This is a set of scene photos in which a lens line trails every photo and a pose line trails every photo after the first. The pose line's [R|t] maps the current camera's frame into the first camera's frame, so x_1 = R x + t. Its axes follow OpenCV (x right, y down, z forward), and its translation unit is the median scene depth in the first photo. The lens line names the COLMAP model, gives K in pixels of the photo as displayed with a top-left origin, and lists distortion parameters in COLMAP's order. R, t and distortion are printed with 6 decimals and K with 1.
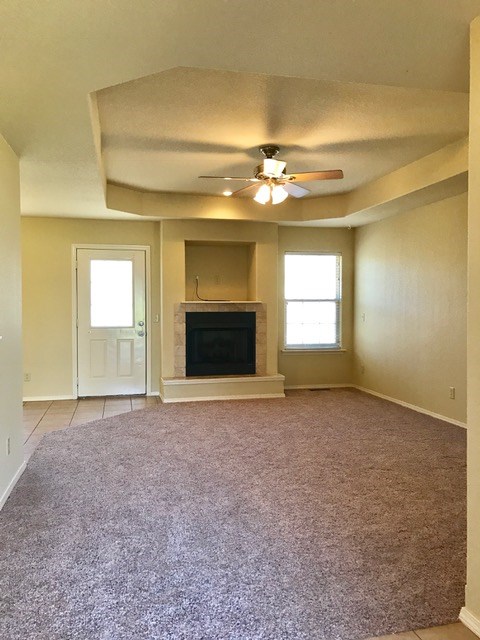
lens RADIAL K [[506.7, 0, 240.3], [0, 506.7, 307.4], [0, 0, 1]] dist [0.066946, 0.000441]
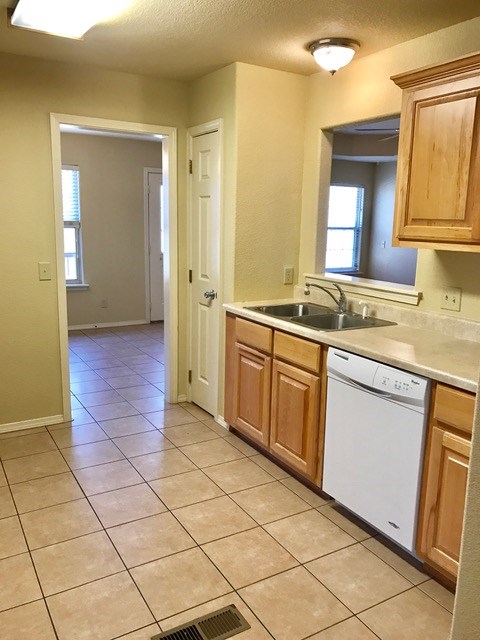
lens RADIAL K [[526.1, 0, 240.0], [0, 526.1, 320.0], [0, 0, 1]] dist [-0.096831, -0.003900]
pose [[0.955220, -0.037454, 0.293517, -0.440058], [-0.013176, 0.985588, 0.168647, -0.006394], [-0.295604, -0.164963, 0.940960, -0.036359]]
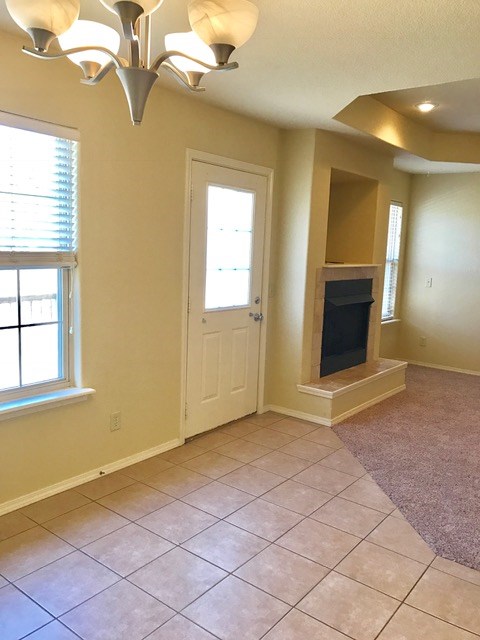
lens RADIAL K [[521.8, 0, 240.0], [0, 521.8, 320.0], [0, 0, 1]] dist [-0.005234, -0.010612]
pose [[0.785113, -0.058251, 0.616607, -0.591187], [-0.029447, 0.990931, 0.131108, -0.025193], [-0.618652, -0.121092, 0.776278, 0.530672]]
